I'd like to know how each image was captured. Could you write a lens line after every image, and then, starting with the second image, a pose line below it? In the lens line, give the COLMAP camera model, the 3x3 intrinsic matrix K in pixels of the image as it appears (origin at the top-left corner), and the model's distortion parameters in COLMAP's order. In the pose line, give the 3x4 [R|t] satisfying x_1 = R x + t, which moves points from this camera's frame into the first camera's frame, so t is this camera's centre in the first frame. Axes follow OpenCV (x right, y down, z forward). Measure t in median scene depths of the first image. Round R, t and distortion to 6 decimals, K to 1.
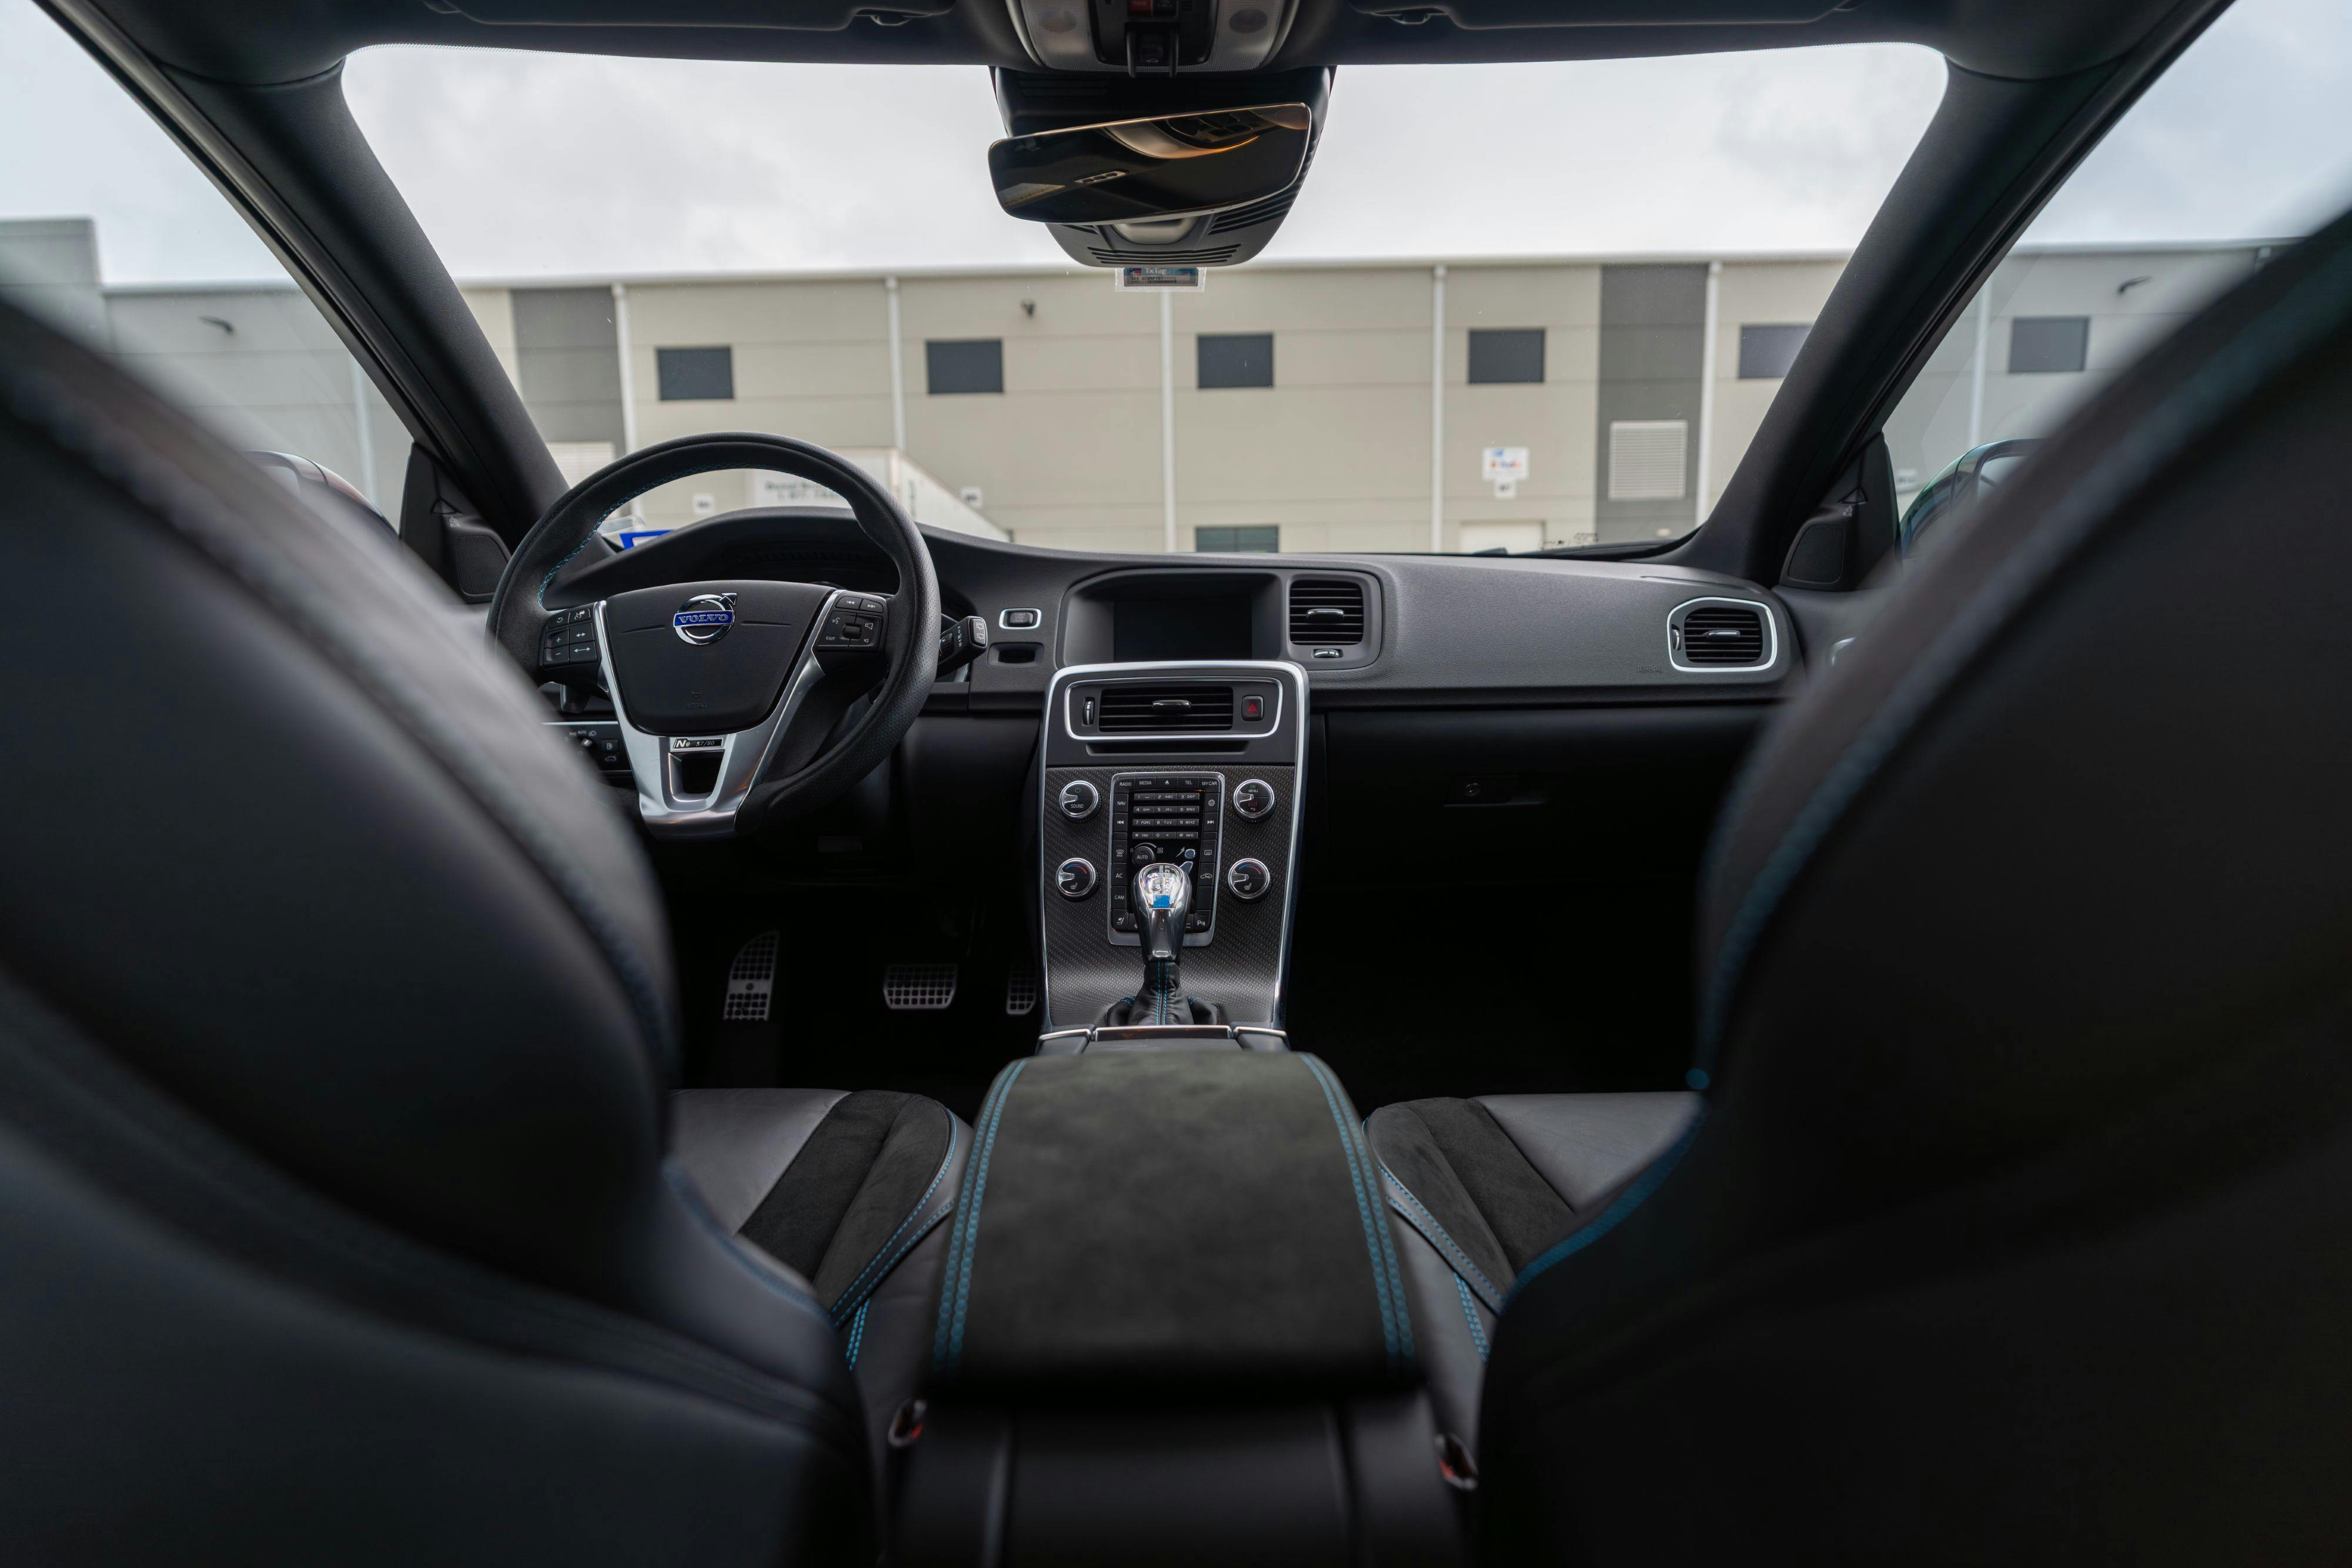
lens RADIAL K [[1076.1, 0, 1181.9], [0, 1076.1, 785.0], [0, 0, 1]] dist [-0.011333, 0.001680]
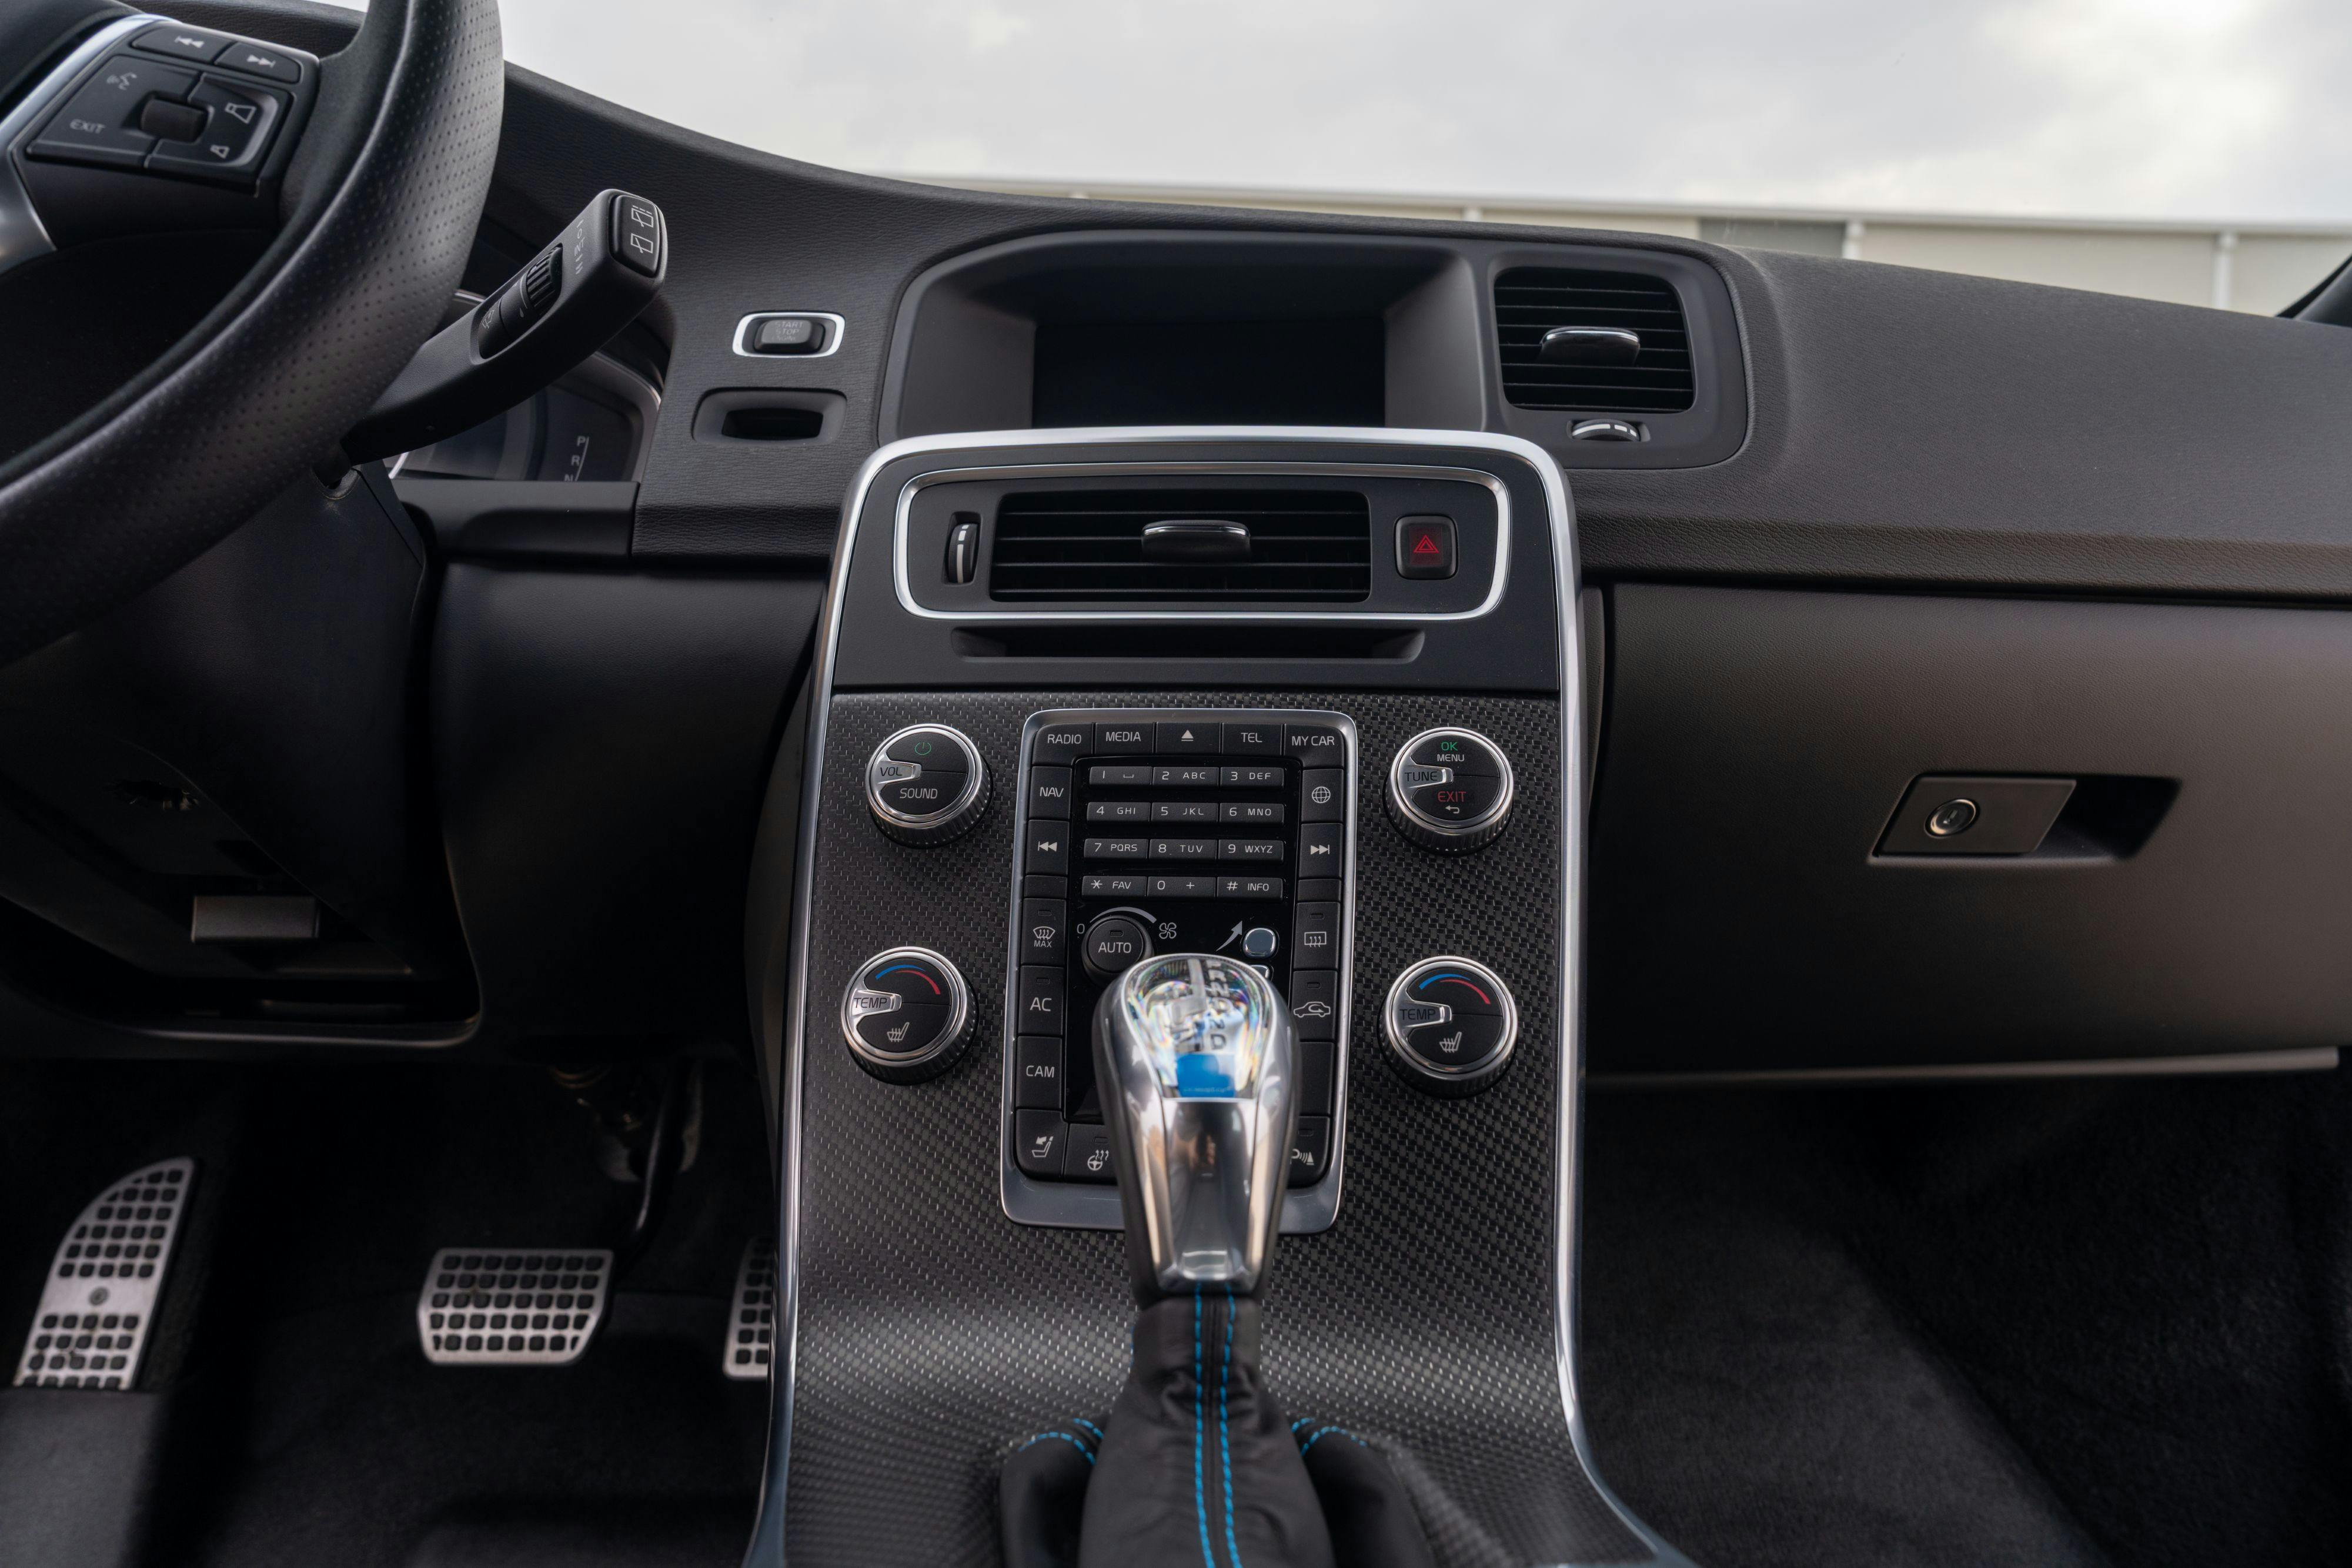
lens RADIAL K [[1542.1, 0, 1157.4], [0, 1542.1, 788.1], [0, 0, 1]] dist [-0.008968, -0.002557]
pose [[0.998149, 0.030724, 0.052484, -0.047795], [-0.024775, 0.993572, -0.110457, 0.067431], [-0.055541, 0.108952, 0.992494, 0.513431]]
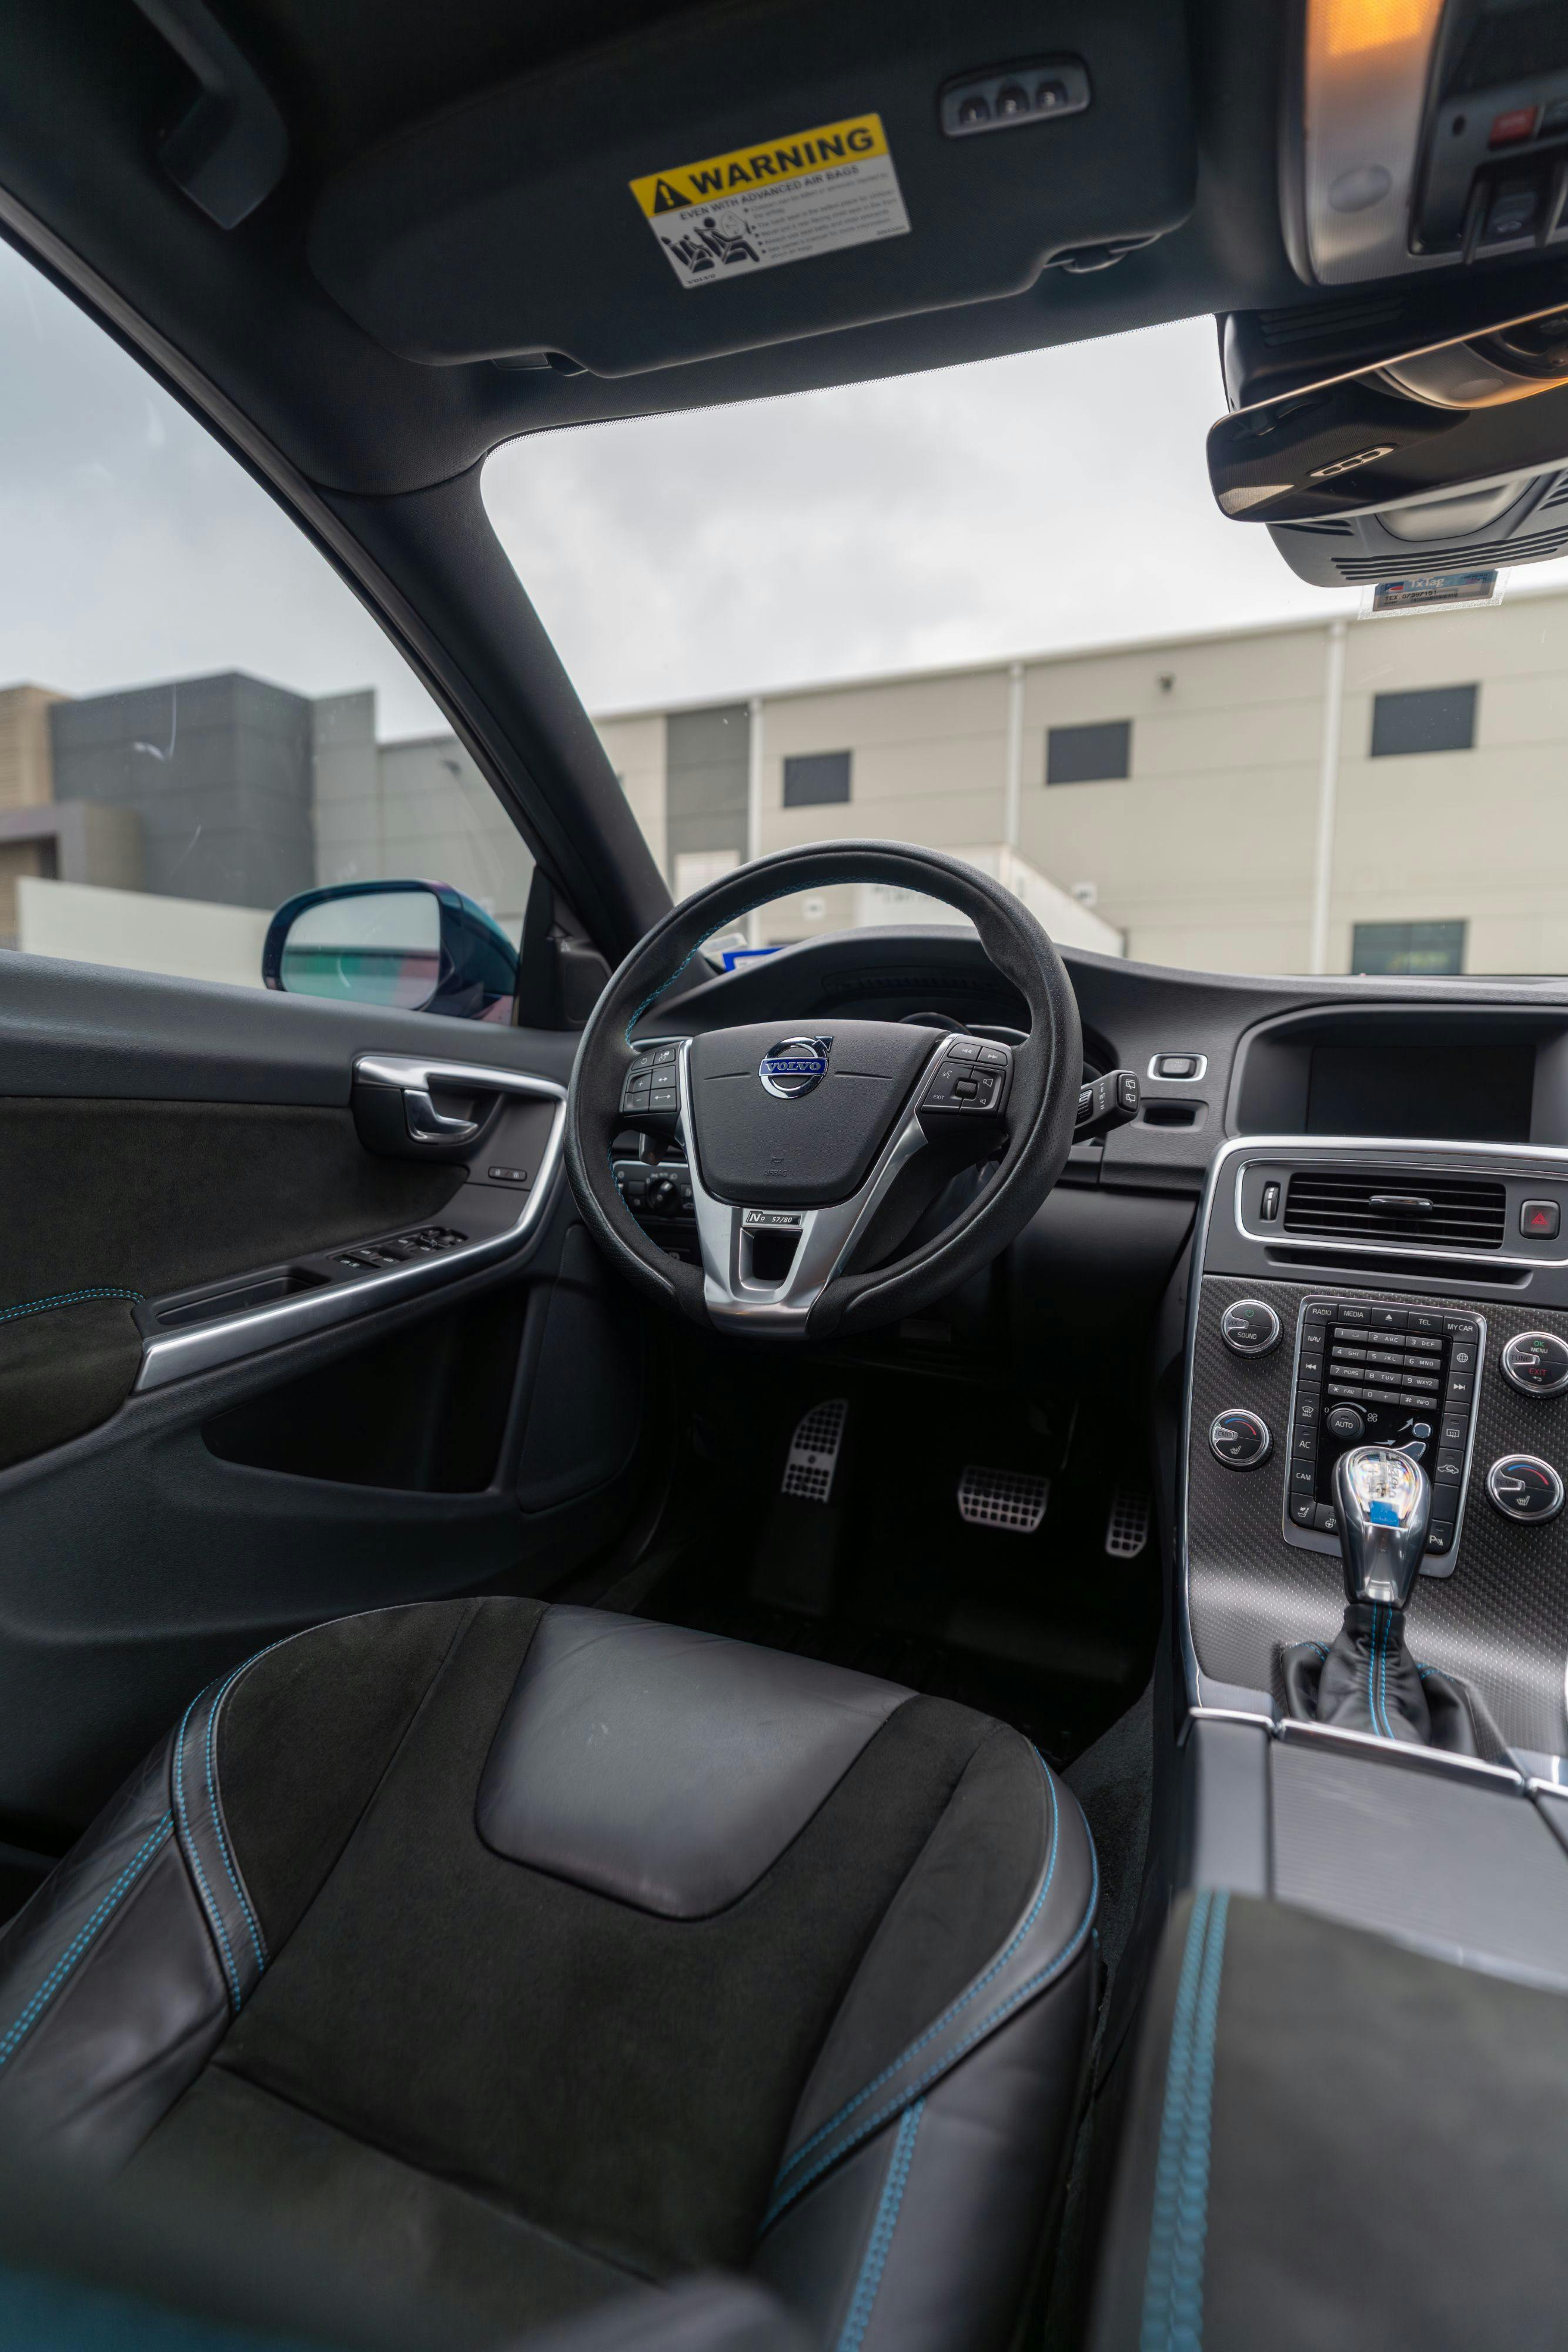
lens RADIAL K [[1137.9, 0, 781.4], [0, 1137.9, 1170.9], [0, 0, 1]] dist [-0.006494, 0.000611]
pose [[0.906154, 0.073516, -0.416510, -0.069731], [-0.082912, 0.996547, -0.004485, -0.060058], [0.414742, 0.038598, 0.909120, 0.171350]]
